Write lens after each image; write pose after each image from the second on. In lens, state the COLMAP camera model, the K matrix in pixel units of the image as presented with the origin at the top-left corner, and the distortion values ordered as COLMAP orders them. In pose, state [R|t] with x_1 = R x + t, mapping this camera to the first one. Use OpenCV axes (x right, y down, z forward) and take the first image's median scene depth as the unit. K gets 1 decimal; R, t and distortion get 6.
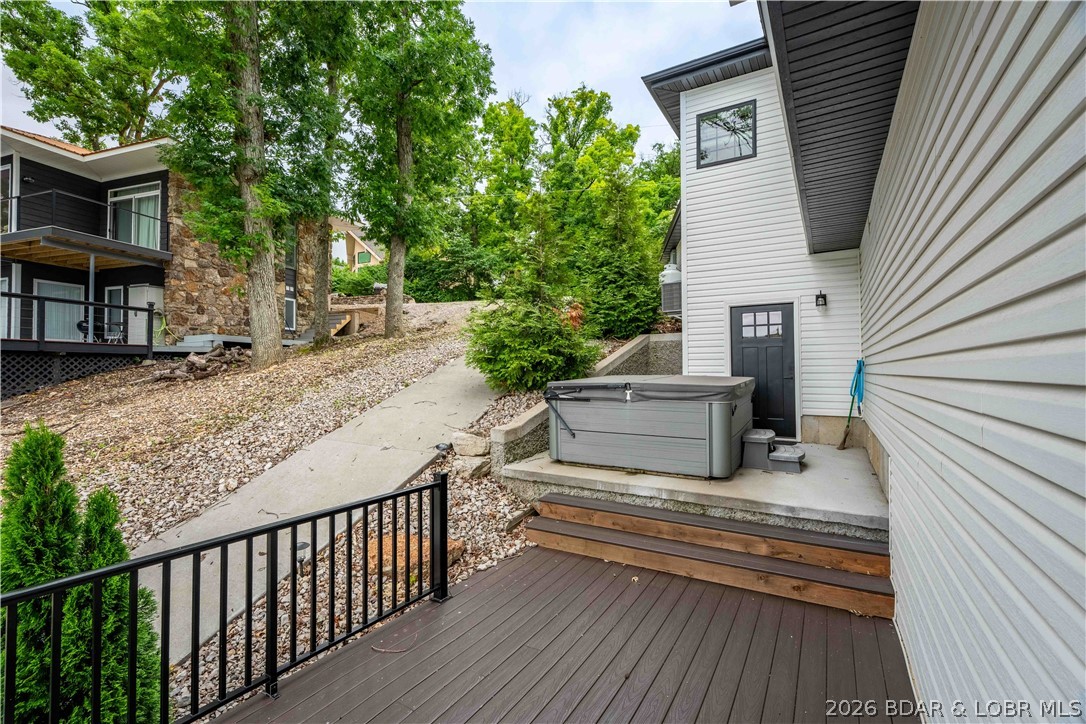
lens RADIAL K [[474.3, 0, 542.5], [0, 474.3, 362.3], [0, 0, 1]] dist [-0.010489, 0.002371]
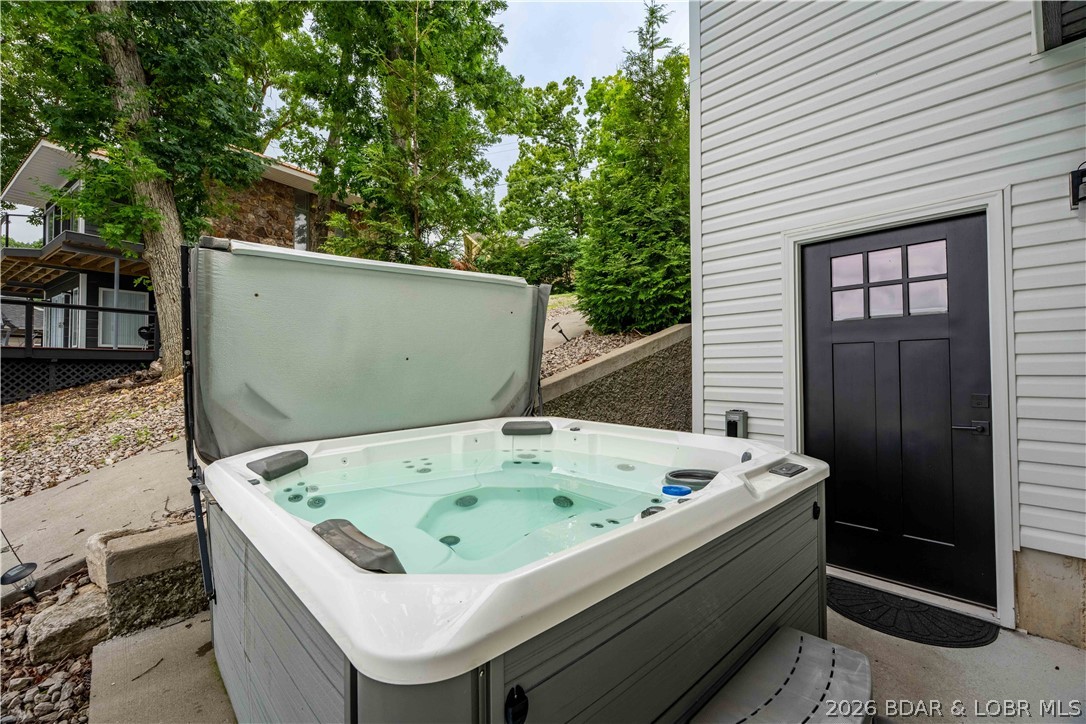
lens RADIAL K [[474.3, 0, 541.0], [0, 474.3, 362.5], [0, 0, 1]] dist [-0.010489, 0.002371]
pose [[0.955787, -0.003269, -0.294041, 0.215685], [0.003430, 0.999994, 0.000034, -0.011305], [0.294040, -0.001041, 0.955793, 0.387359]]
